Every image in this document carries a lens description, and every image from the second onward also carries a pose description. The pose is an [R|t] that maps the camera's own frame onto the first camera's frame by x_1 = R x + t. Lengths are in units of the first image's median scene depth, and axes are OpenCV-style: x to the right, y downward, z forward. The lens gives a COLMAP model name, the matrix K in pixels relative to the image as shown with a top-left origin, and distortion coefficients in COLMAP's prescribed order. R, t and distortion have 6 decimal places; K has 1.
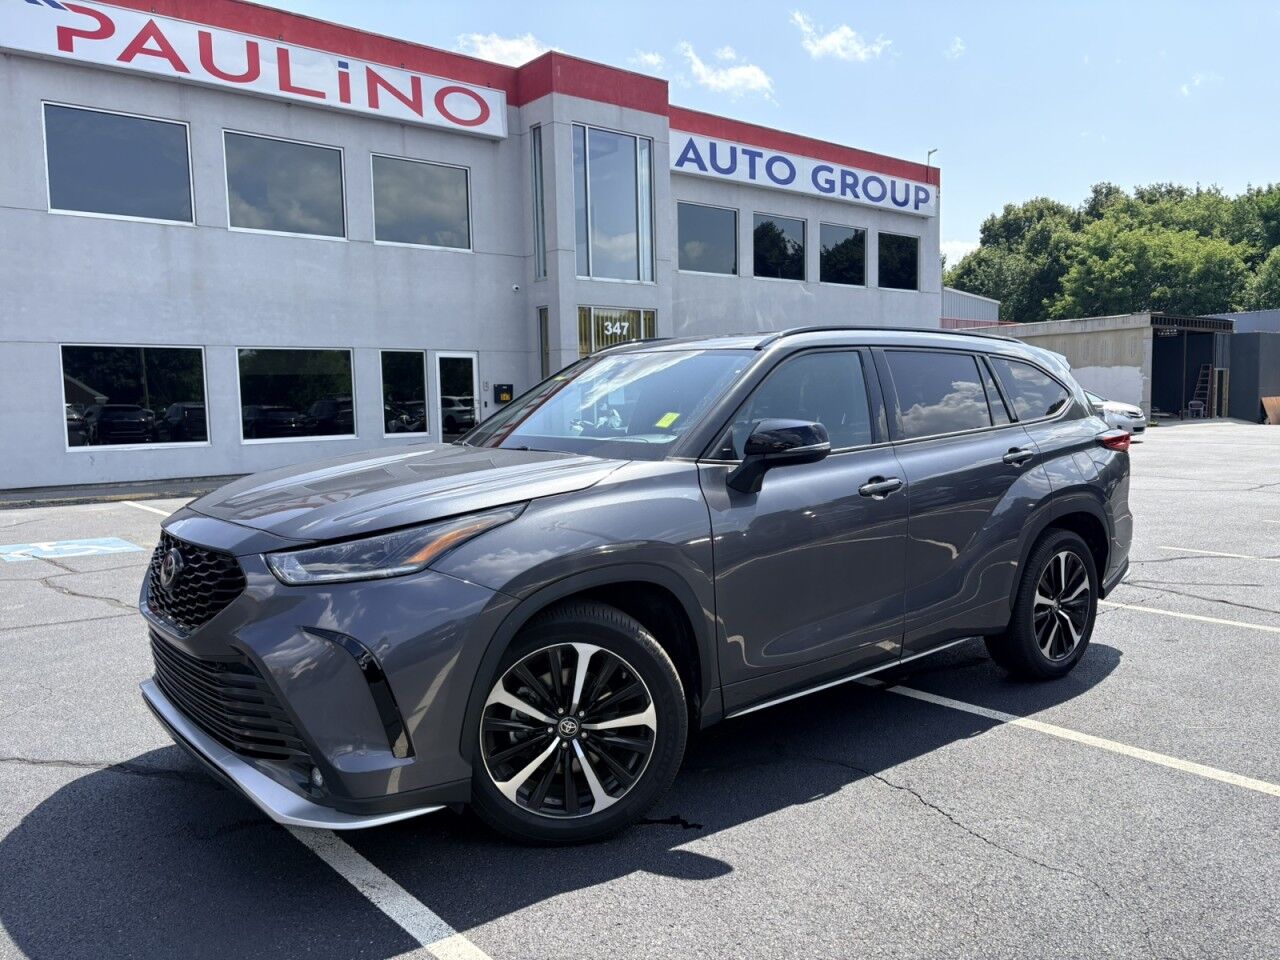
lens RADIAL K [[1017.4, 0, 640.0], [0, 1017.4, 480.0], [0, 0, 1]] dist [0.003237, 0.086455]
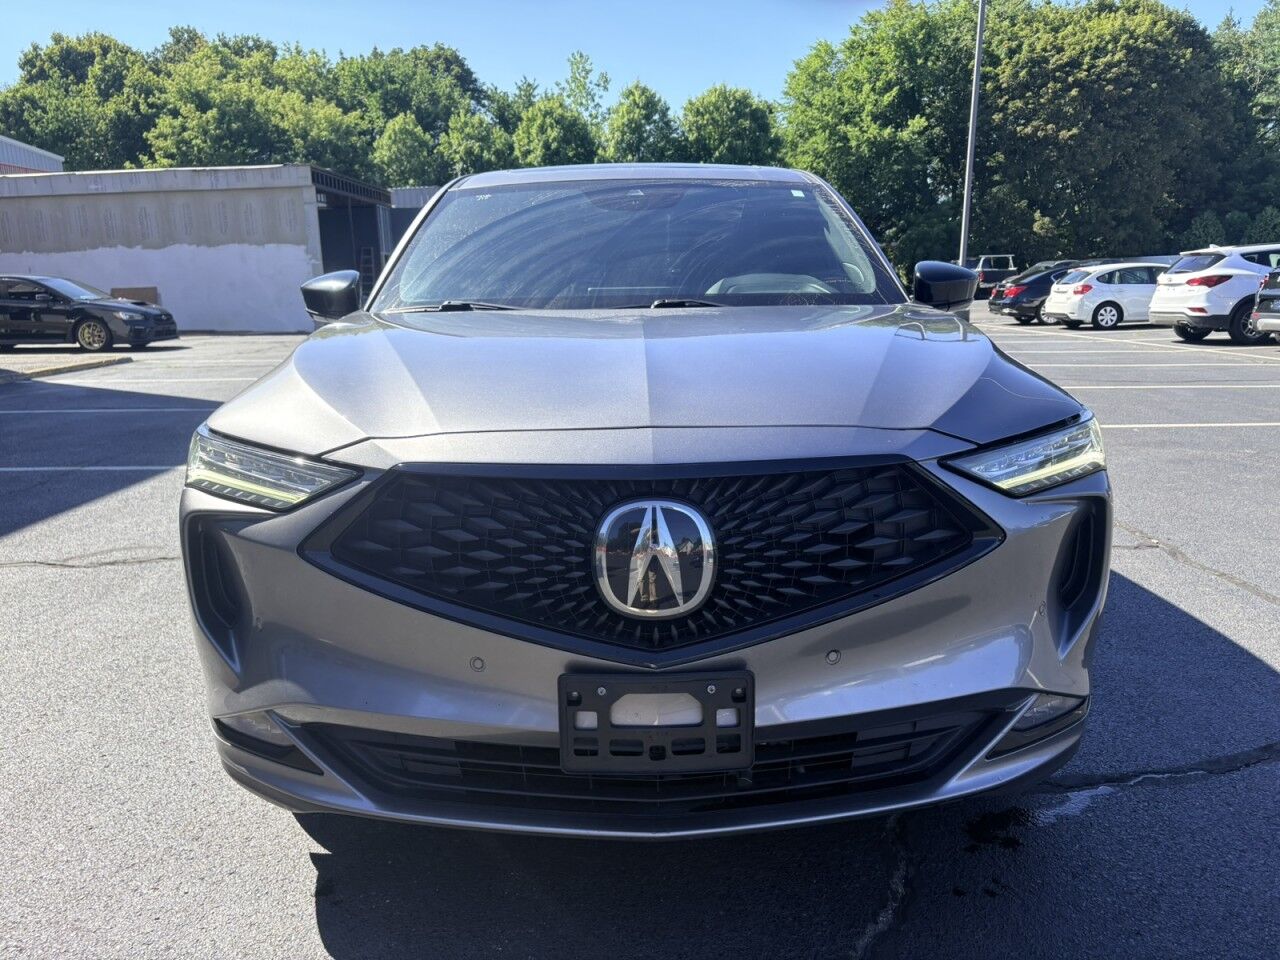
lens RADIAL K [[936.4, 0, 617.9], [0, 936.4, 449.5], [0, 0, 1]] dist [0.058934, -0.091341]
pose [[0.654496, -0.136085, 0.743717, 0.183913], [0.077699, 0.990566, 0.112876, -0.040361], [-0.752062, -0.016090, 0.658896, 0.560171]]
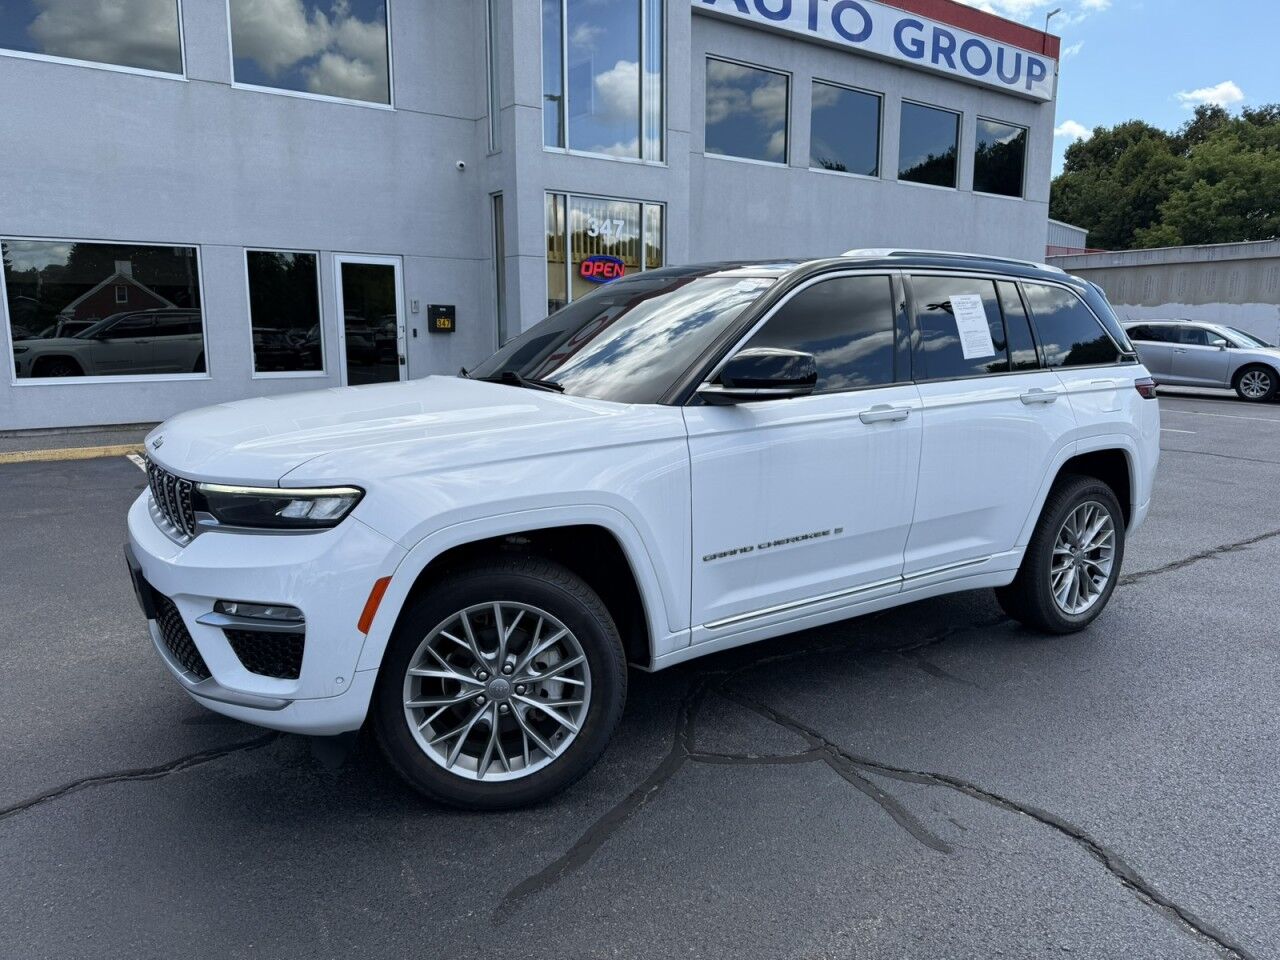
lens RADIAL K [[905.6, 0, 640.0], [0, 905.6, 480.0], [0, 0, 1]] dist [0.010922, -0.002167]
pose [[0.996735, 0.033841, -0.073307, 0.040501], [-0.027485, 0.995911, 0.086053, -0.023135], [0.075919, -0.083757, 0.993590, 0.280083]]
